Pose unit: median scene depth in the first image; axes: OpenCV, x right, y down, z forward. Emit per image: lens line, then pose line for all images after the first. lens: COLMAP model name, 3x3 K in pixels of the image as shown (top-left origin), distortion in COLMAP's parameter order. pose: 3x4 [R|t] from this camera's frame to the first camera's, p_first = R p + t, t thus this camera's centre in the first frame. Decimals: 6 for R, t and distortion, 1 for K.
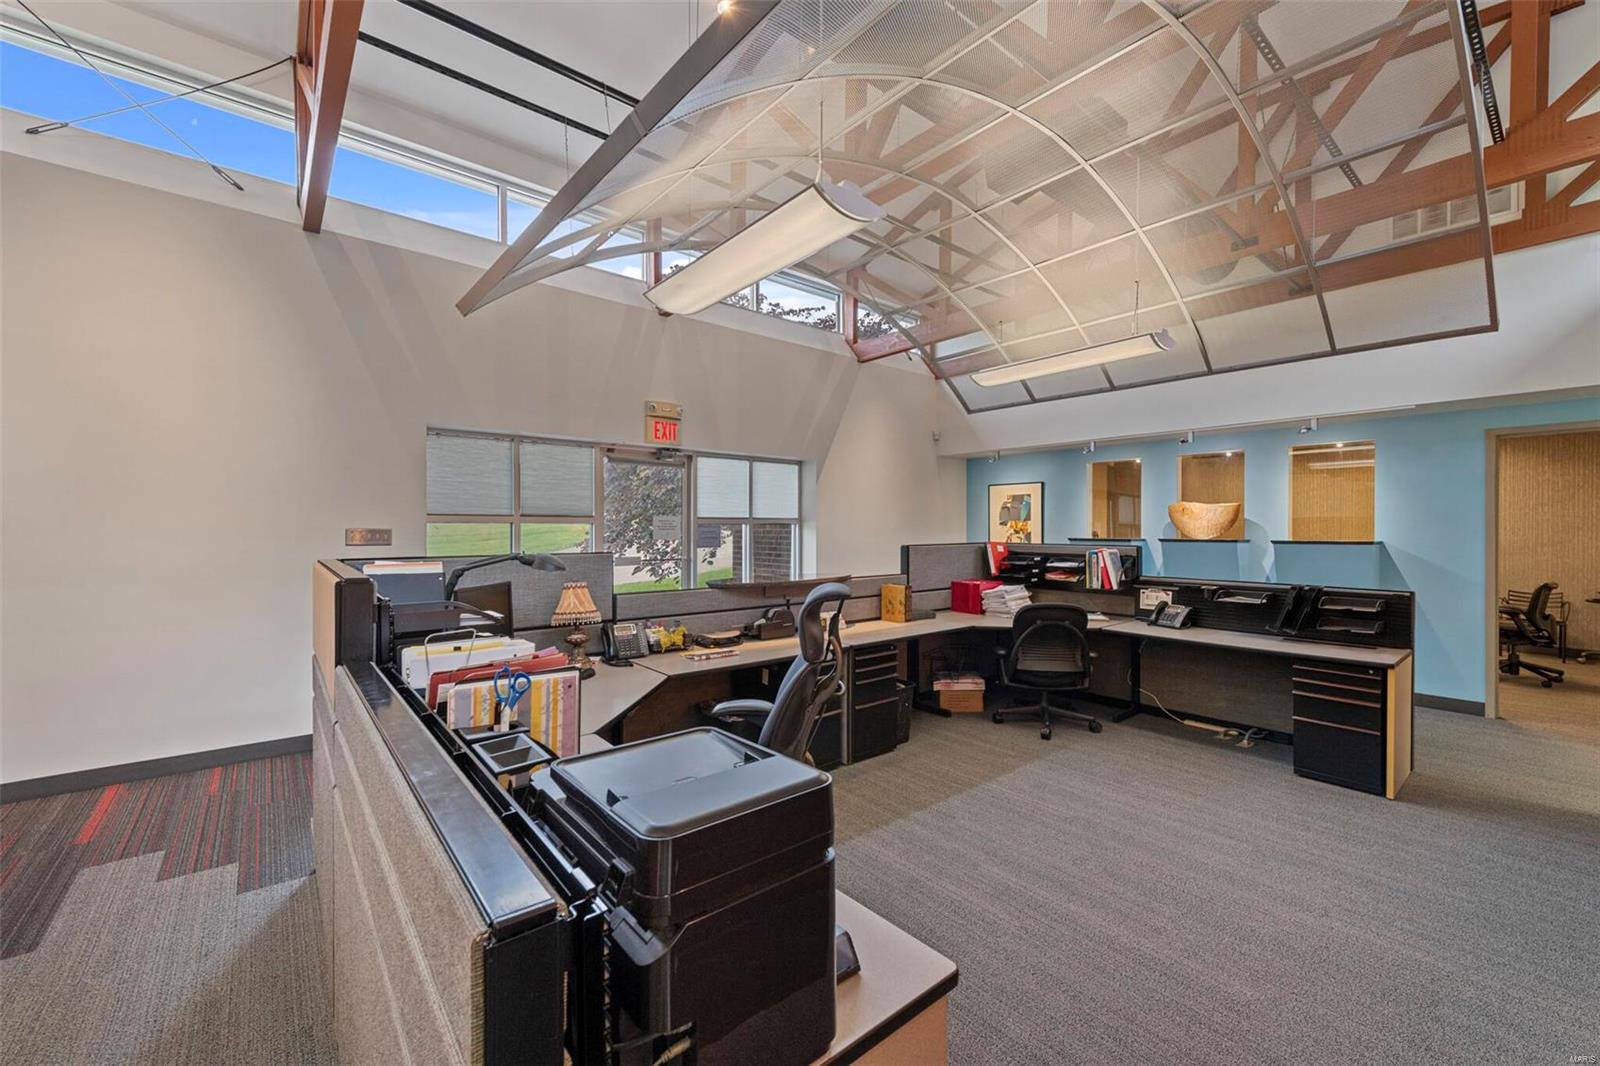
lens RADIAL K [[636.5, 0, 792.2], [0, 636.5, 525.6], [0, 0, 1]] dist [0.014625, -0.002336]
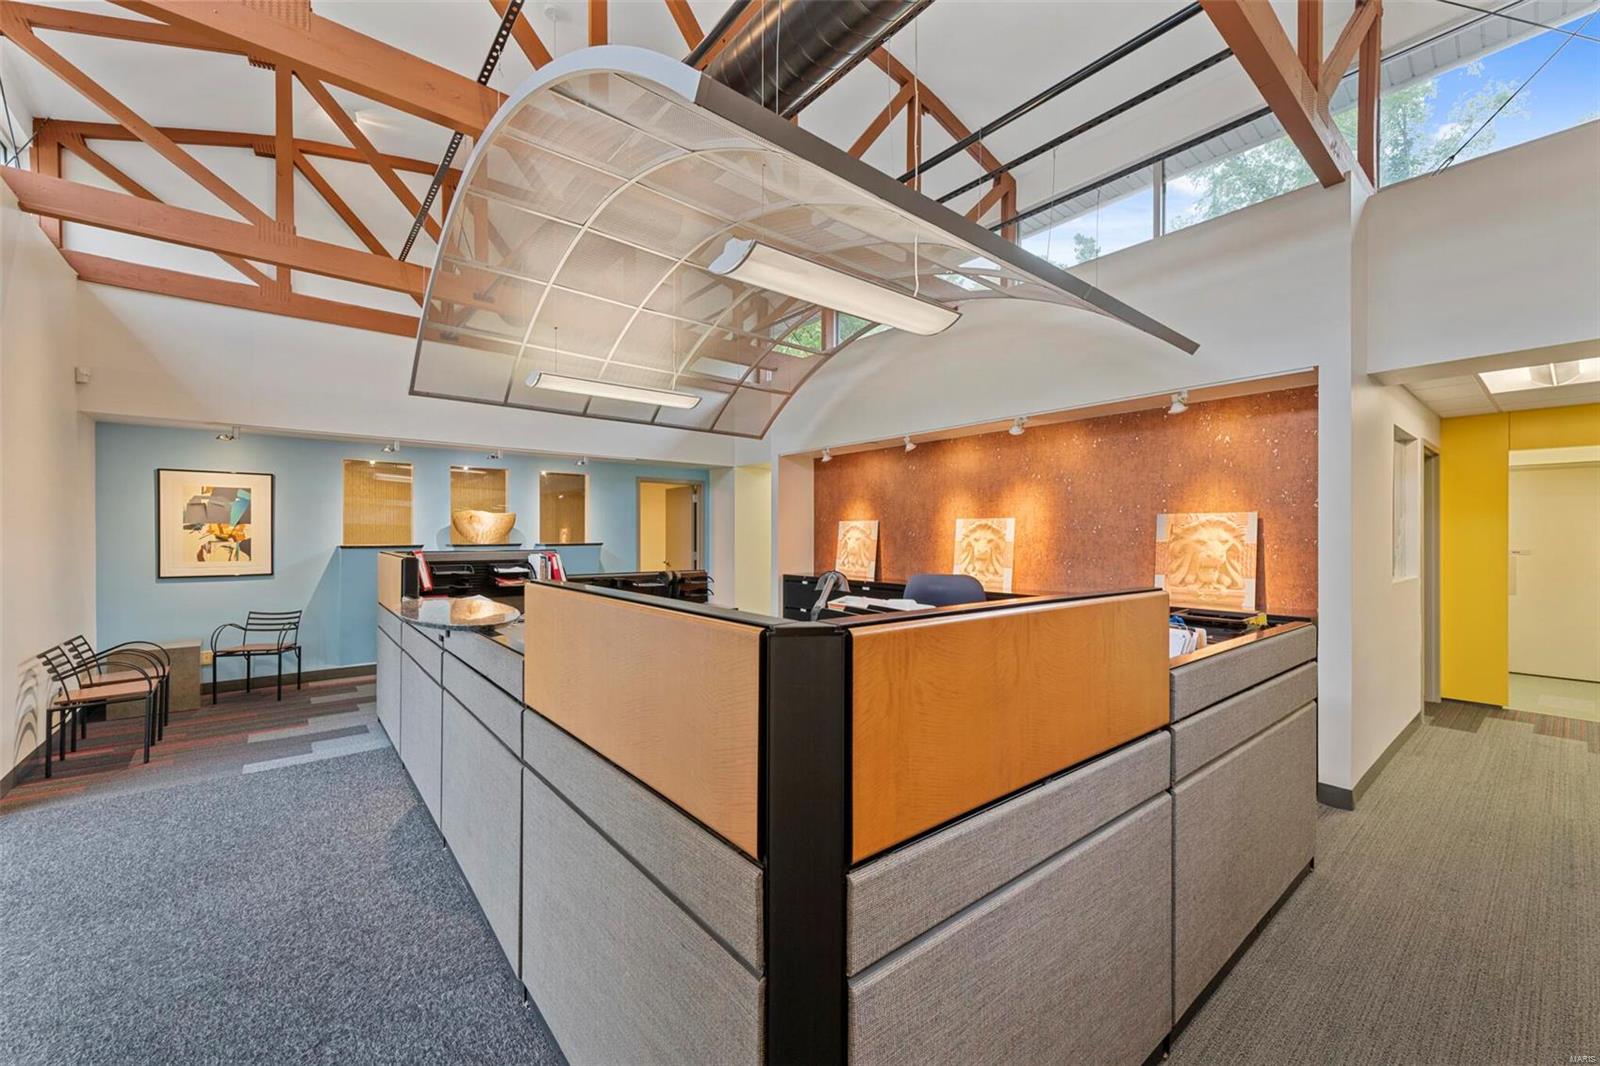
lens RADIAL K [[636.5, 0, 792.9], [0, 636.5, 535.1], [0, 0, 1]] dist [0.014625, -0.002336]
pose [[0.005658, 0.001635, 0.999983, -0.531835], [-0.005060, 0.999986, -0.001606, 0.004686], [-0.999971, -0.005050, 0.005666, 0.508868]]
